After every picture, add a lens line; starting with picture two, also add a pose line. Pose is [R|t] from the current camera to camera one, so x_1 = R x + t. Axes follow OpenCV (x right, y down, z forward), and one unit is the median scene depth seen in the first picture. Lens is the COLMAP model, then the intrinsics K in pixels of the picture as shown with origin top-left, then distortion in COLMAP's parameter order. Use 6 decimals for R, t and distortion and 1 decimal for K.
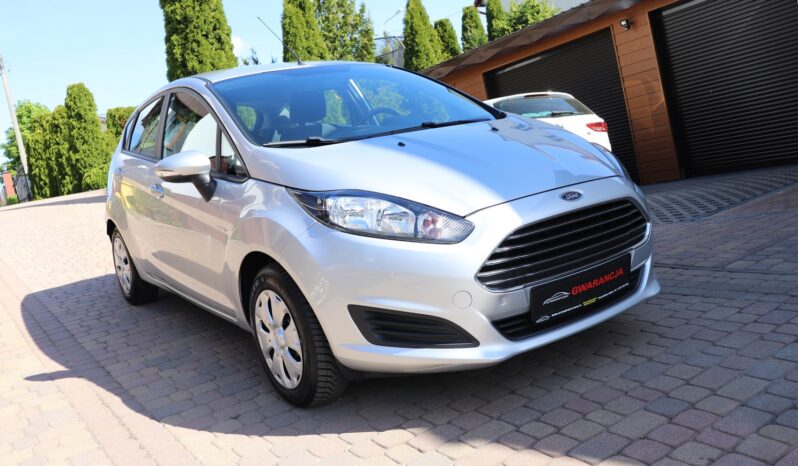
lens RADIAL K [[720.2, 0, 397.3], [0, 720.2, 233.4], [0, 0, 1]] dist [-0.090653, 0.034617]
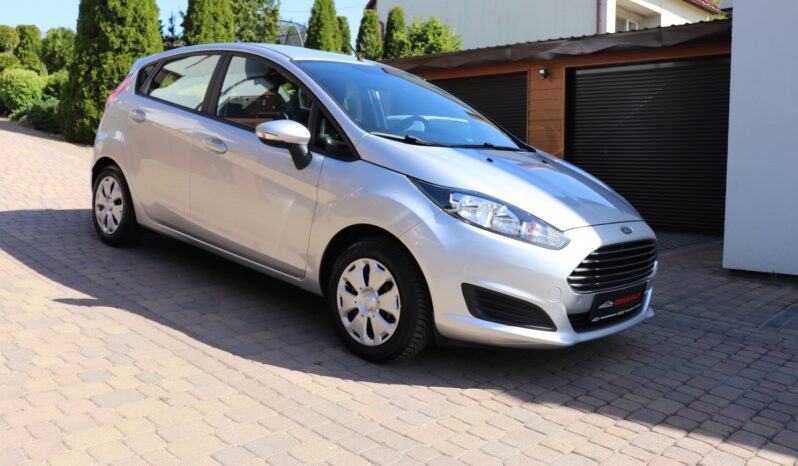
lens RADIAL K [[755.1, 0, 399.5], [0, 755.1, 244.2], [0, 0, 1]] dist [-0.067393, 0.000000]
pose [[0.948819, 0.185385, 0.255685, -0.471124], [-0.187632, 0.982112, -0.015799, 0.068731], [-0.254040, -0.032984, 0.966631, -0.202665]]
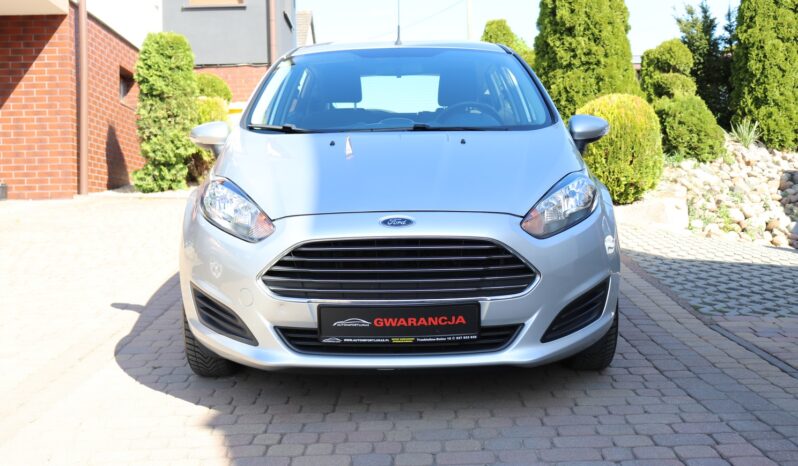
lens RADIAL K [[1012.0, 0, 397.1], [0, 1012.0, 203.1], [0, 0, 1]] dist [0.097217, 0.000000]
pose [[0.805057, 0.174487, -0.566954, 0.946934], [-0.191071, 0.981098, 0.030630, -0.112495], [0.561582, 0.083669, 0.823180, -0.085020]]
